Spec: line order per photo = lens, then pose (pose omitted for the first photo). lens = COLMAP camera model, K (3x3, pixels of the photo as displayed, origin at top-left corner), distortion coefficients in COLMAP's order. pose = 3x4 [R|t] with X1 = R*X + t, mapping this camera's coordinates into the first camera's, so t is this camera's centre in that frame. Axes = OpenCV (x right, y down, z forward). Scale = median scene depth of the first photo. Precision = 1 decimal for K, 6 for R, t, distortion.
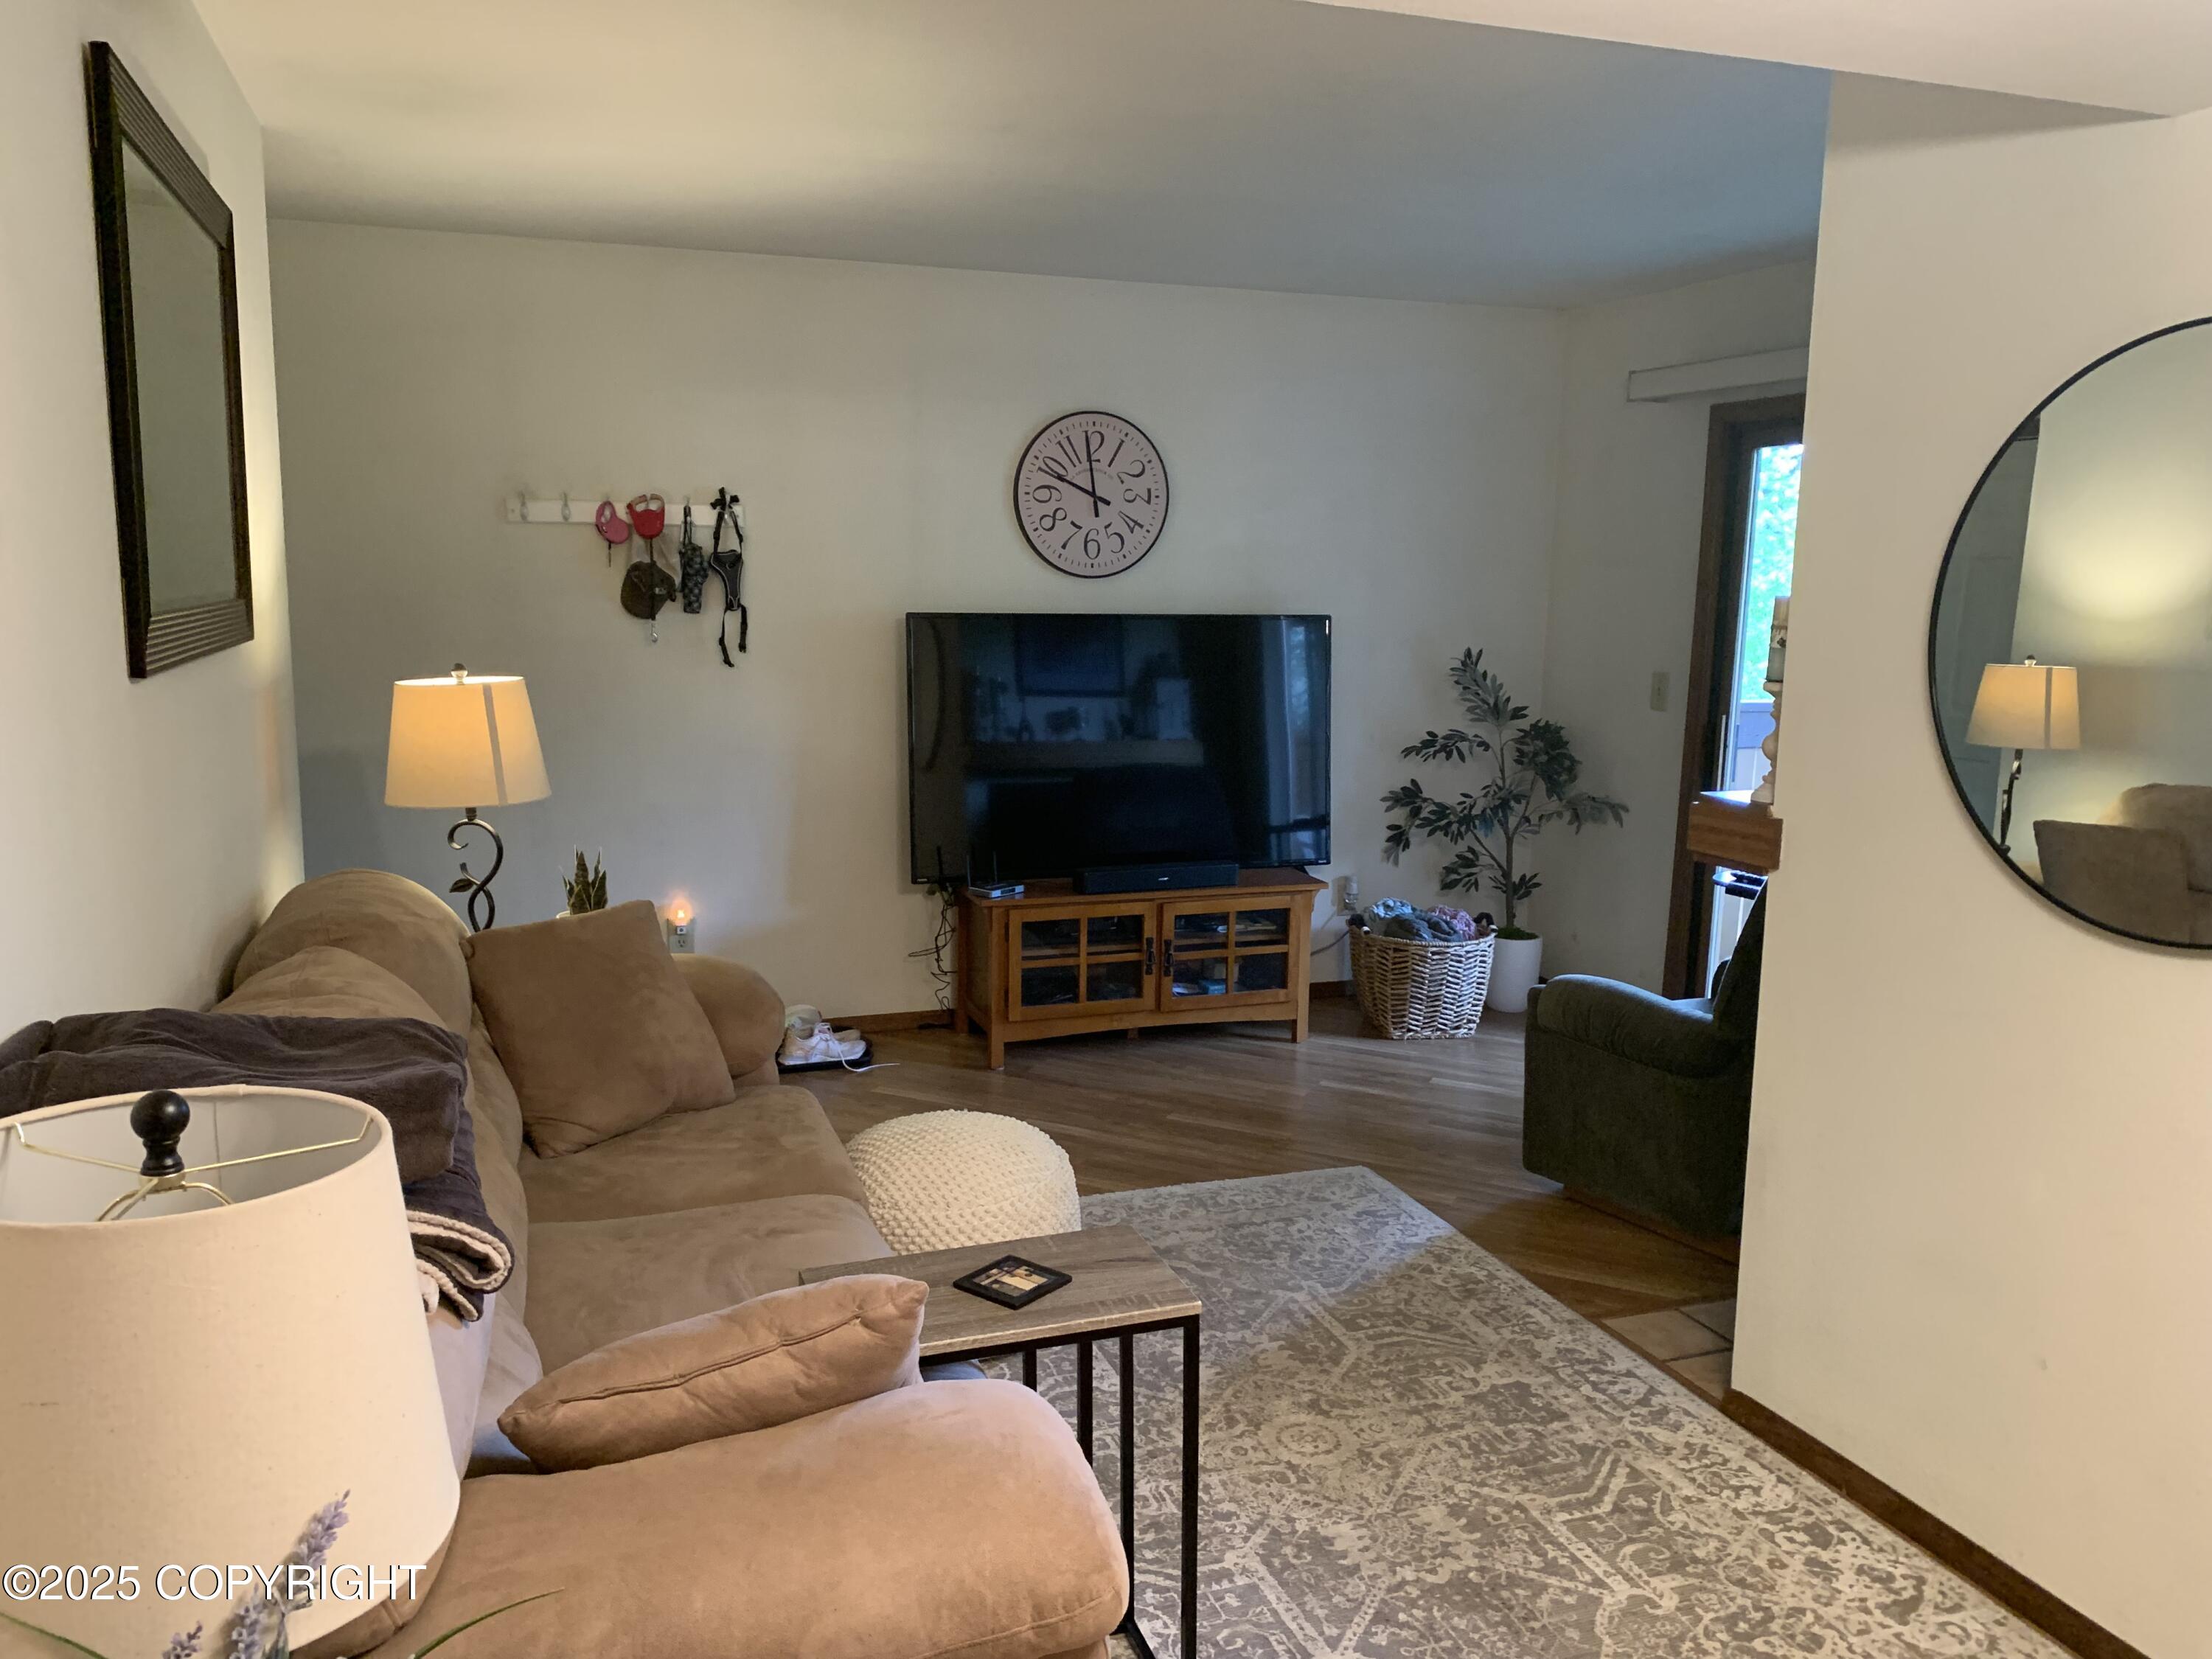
lens RADIAL K [[1698.7, 0, 1089.8], [0, 1698.7, 820.5], [0, 0, 1]] dist [0.040269, -0.042638]
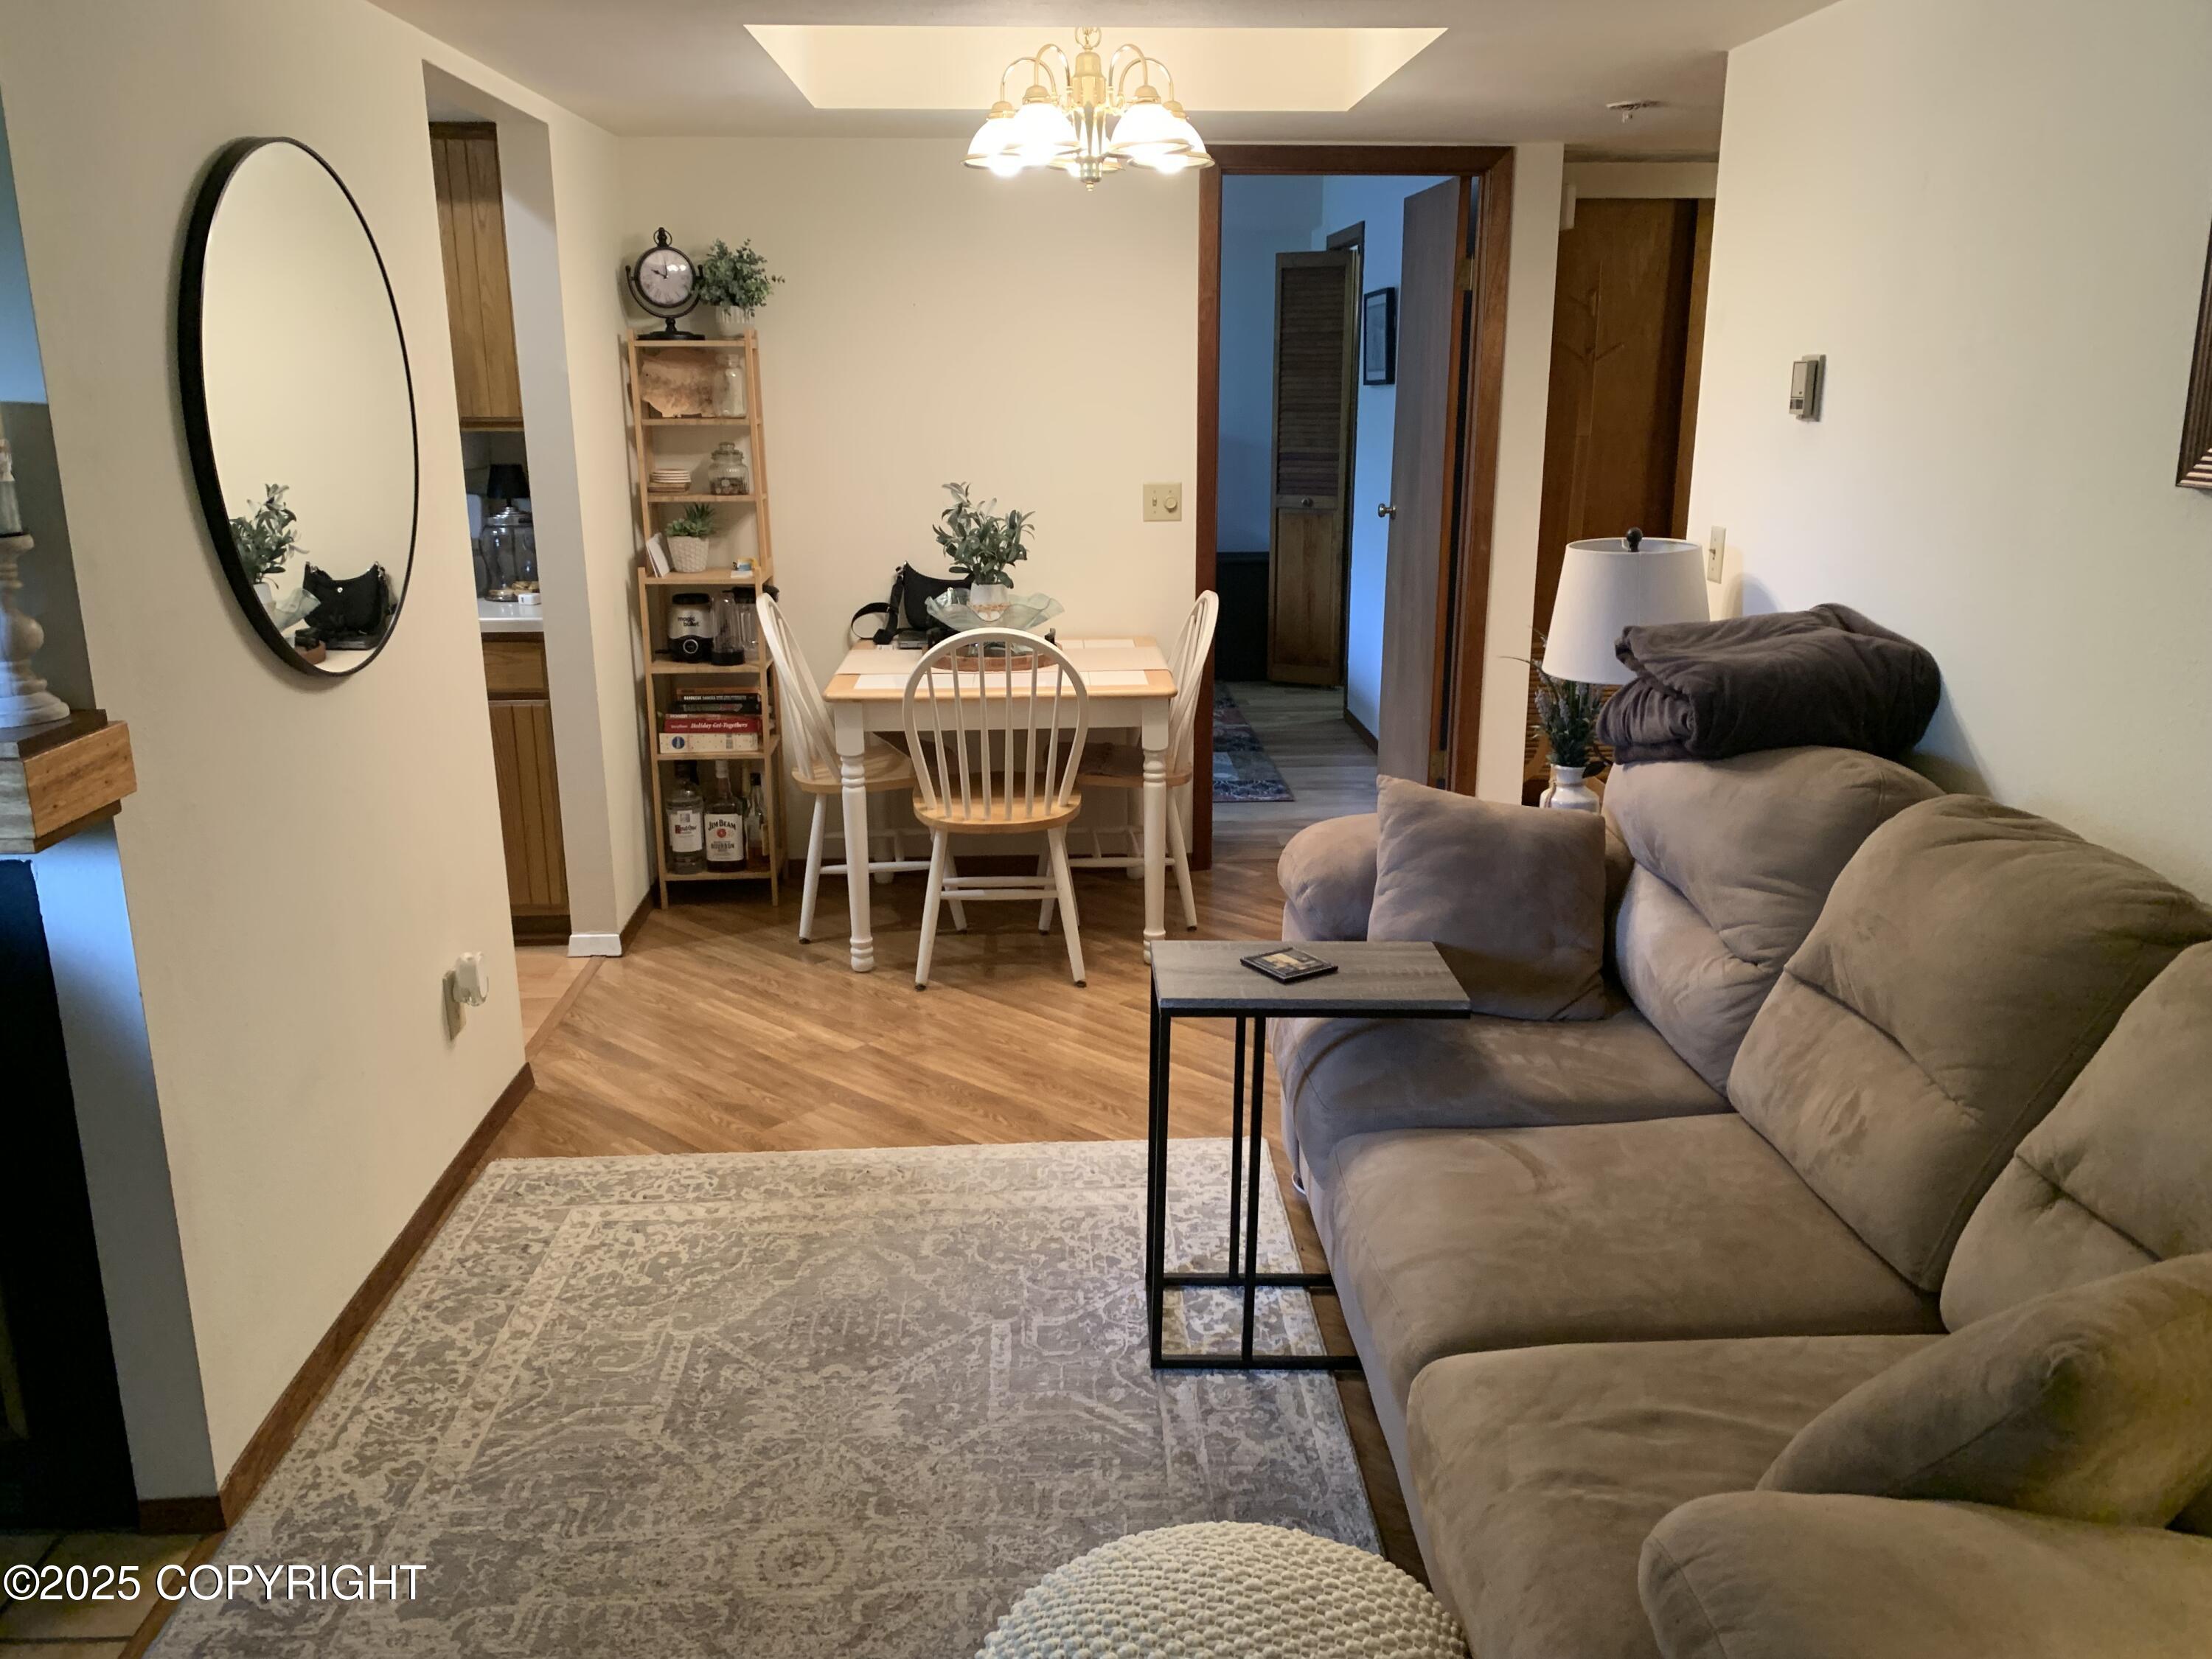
lens RADIAL K [[1698.7, 0, 1089.8], [0, 1698.7, 820.5], [0, 0, 1]] dist [0.040269, -0.042638]
pose [[-0.952049, -0.086819, 0.293368, -0.157407], [0.039519, 0.915961, 0.399317, -0.192818], [-0.303382, 0.391763, -0.868609, 1.277884]]
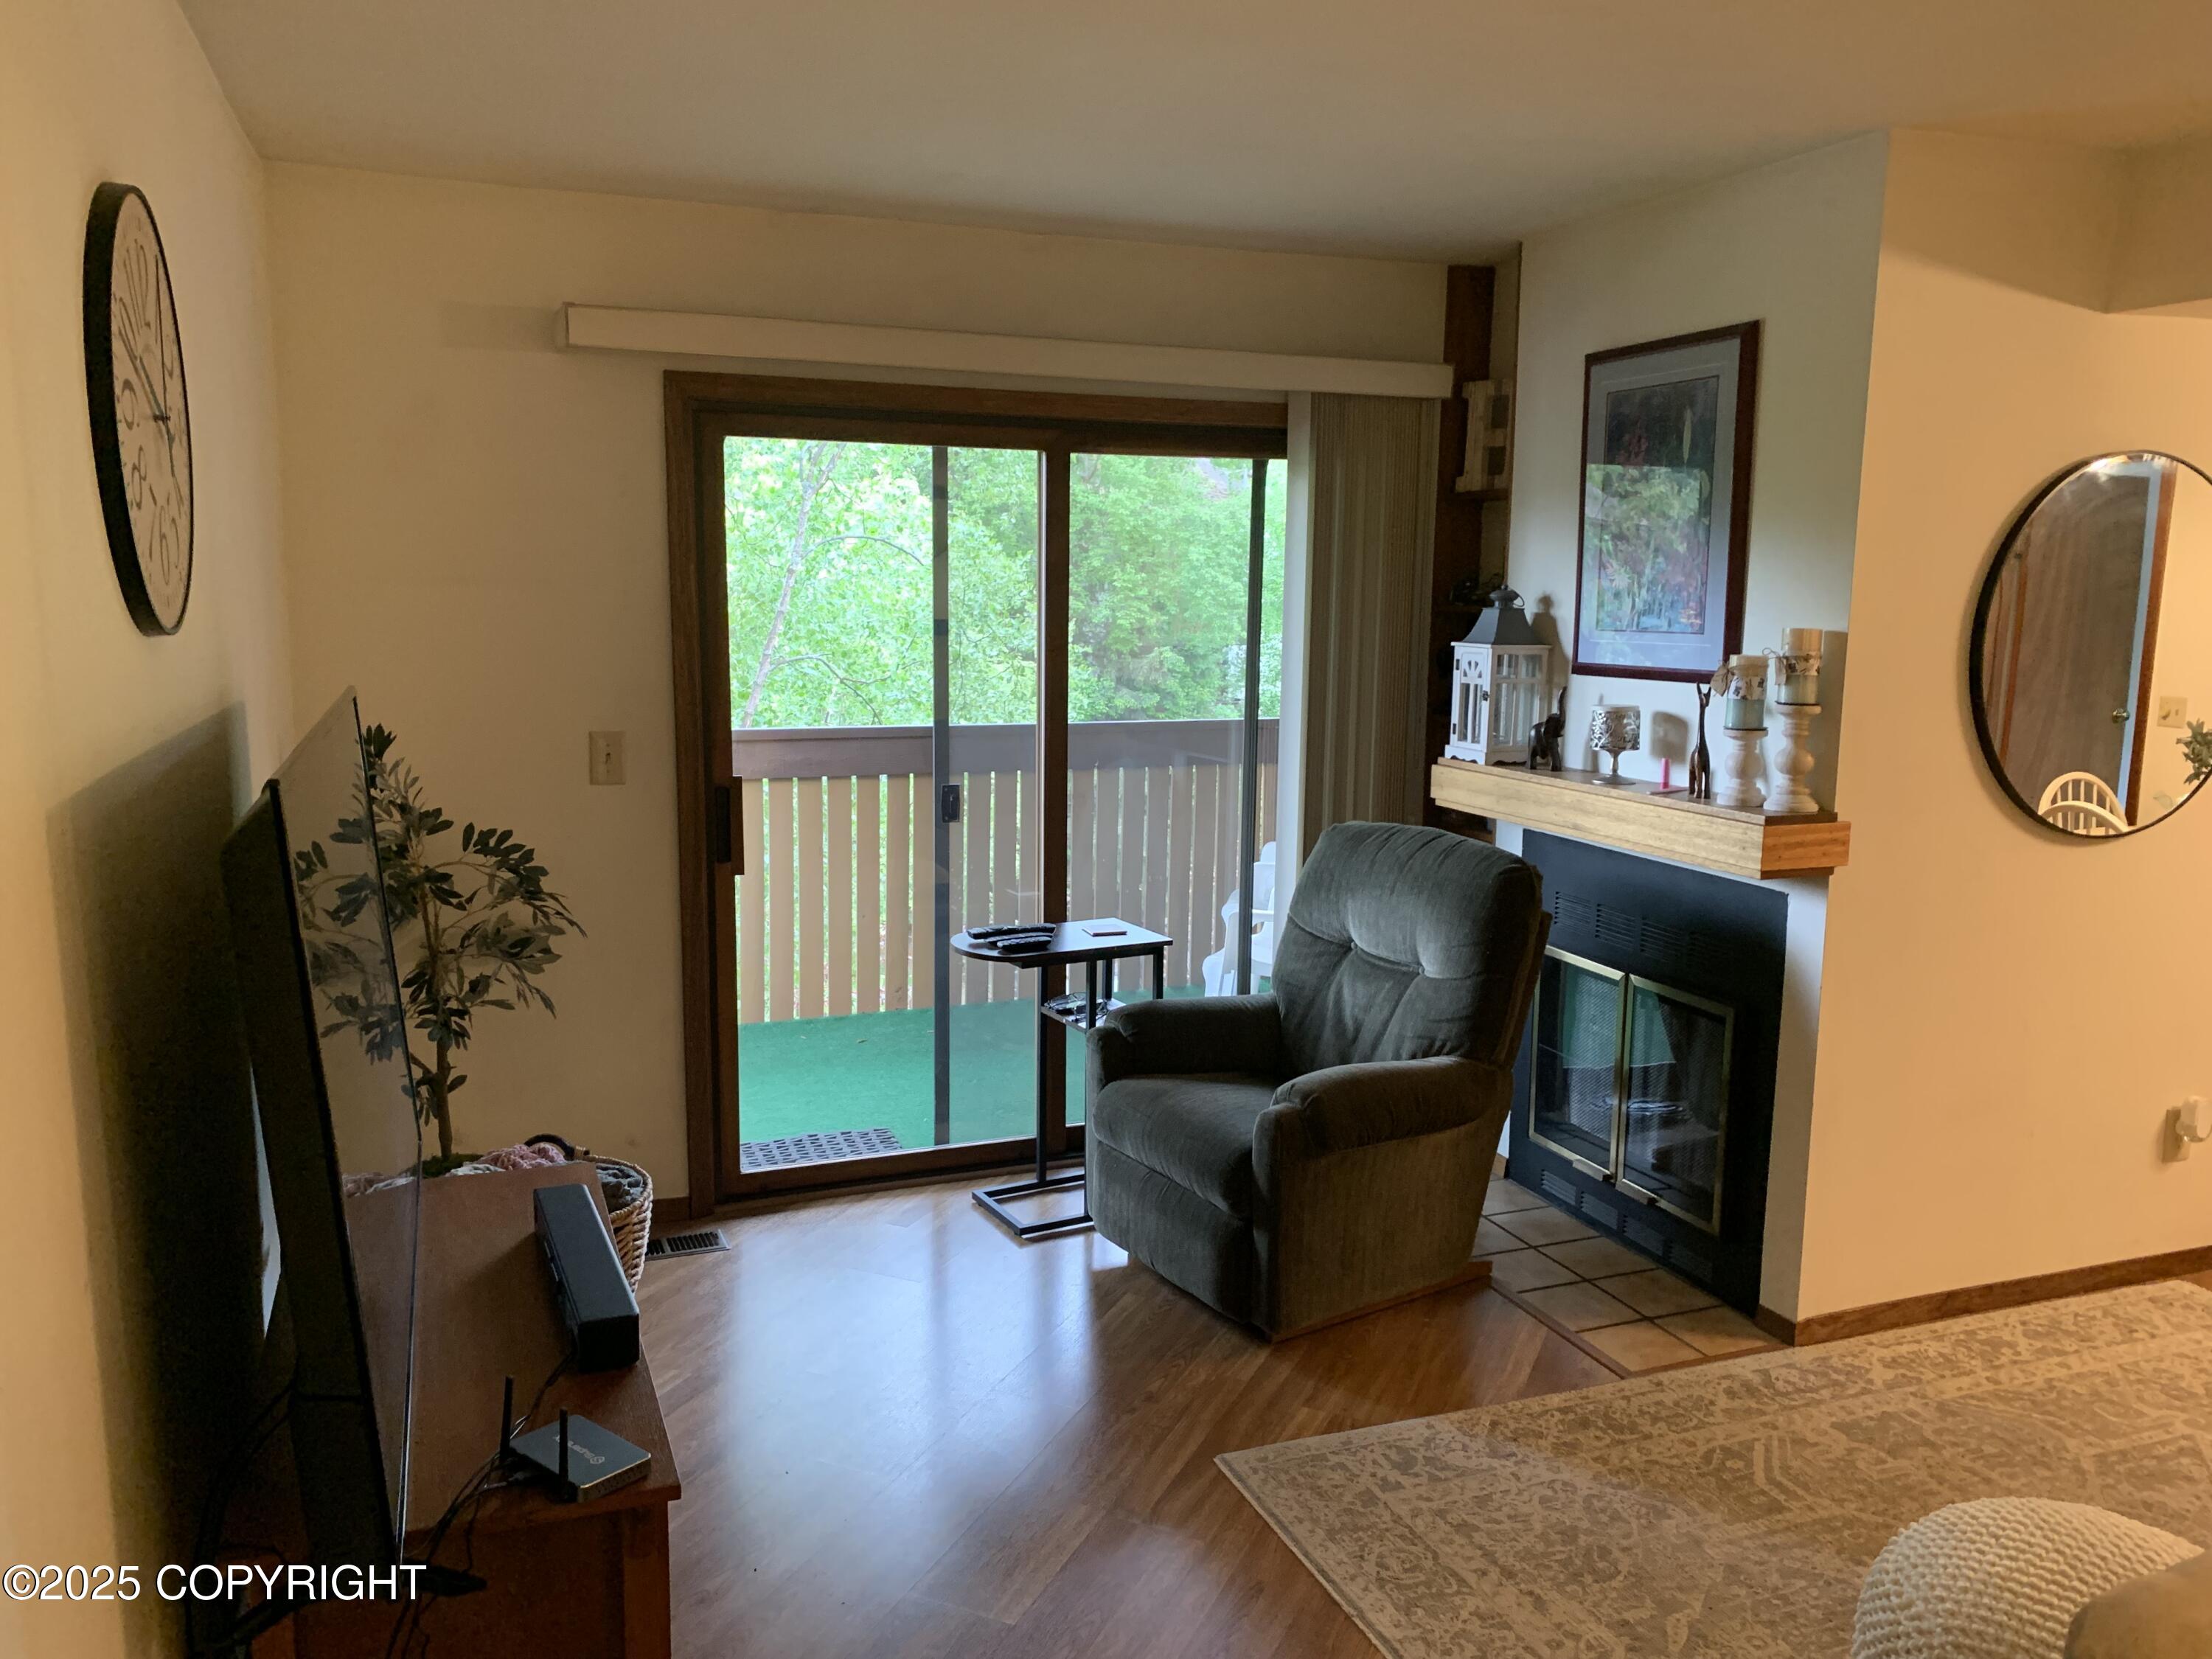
lens RADIAL K [[1698.7, 0, 1089.8], [0, 1698.7, 820.5], [0, 0, 1]] dist [0.040269, -0.042638]
pose [[-0.016709, -0.160403, 0.986910, -0.621536], [0.139686, 0.976994, 0.161156, -0.220266], [-0.990055, 0.140551, 0.006081, 1.275653]]
